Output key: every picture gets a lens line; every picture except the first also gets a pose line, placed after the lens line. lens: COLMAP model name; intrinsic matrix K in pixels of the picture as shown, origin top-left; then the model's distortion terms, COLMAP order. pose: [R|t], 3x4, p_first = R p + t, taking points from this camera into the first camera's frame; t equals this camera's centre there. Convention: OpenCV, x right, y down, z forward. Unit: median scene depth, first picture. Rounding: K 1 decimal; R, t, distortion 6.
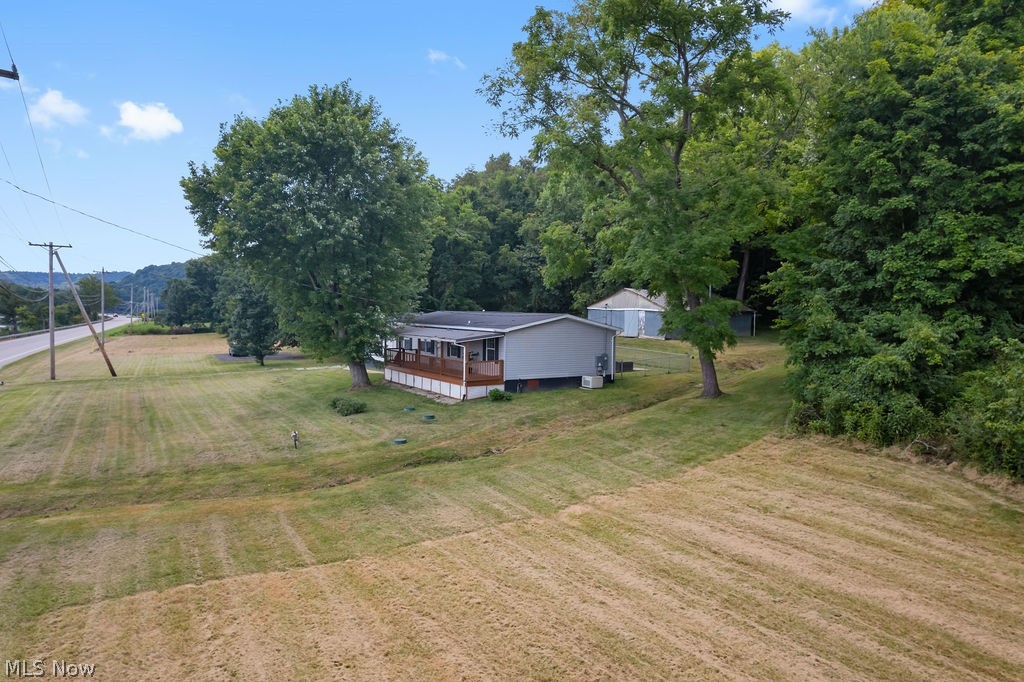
lens RADIAL K [[656.8, 0, 514.6], [0, 656.8, 342.7], [0, 0, 1]] dist [-0.054716, 0.045064]
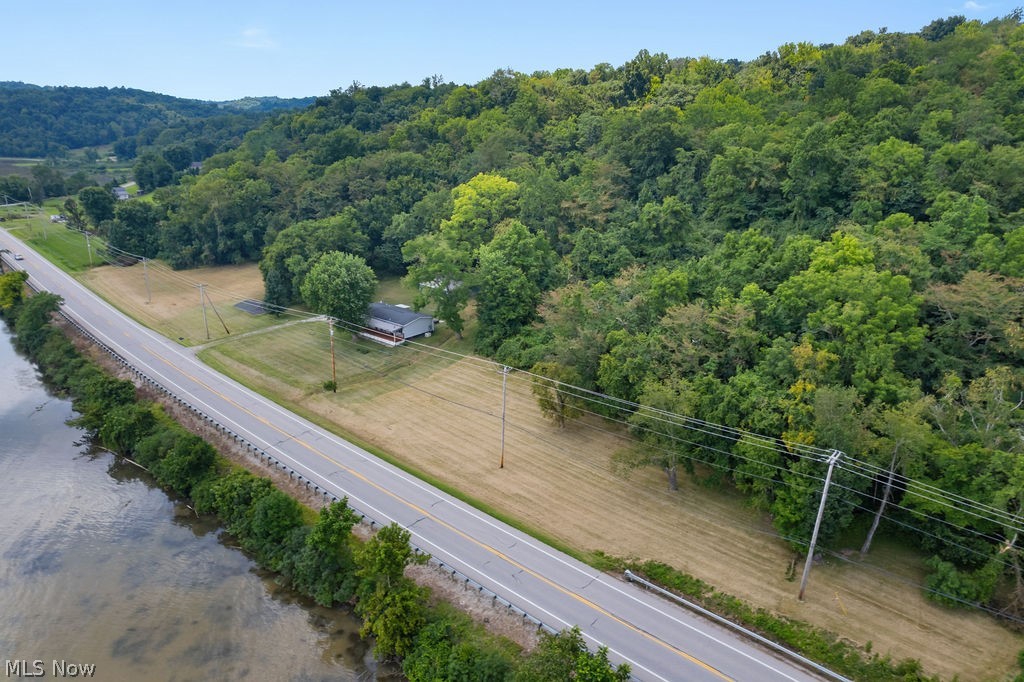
lens RADIAL K [[656.8, 0, 510.3], [0, 656.8, 341.2], [0, 0, 1]] dist [-0.054716, 0.045064]
pose [[0.958461, -0.099798, 0.267195, -0.594216], [0.023902, 0.961598, 0.273420, -1.265581], [-0.284221, -0.255676, 0.924039, -3.523778]]
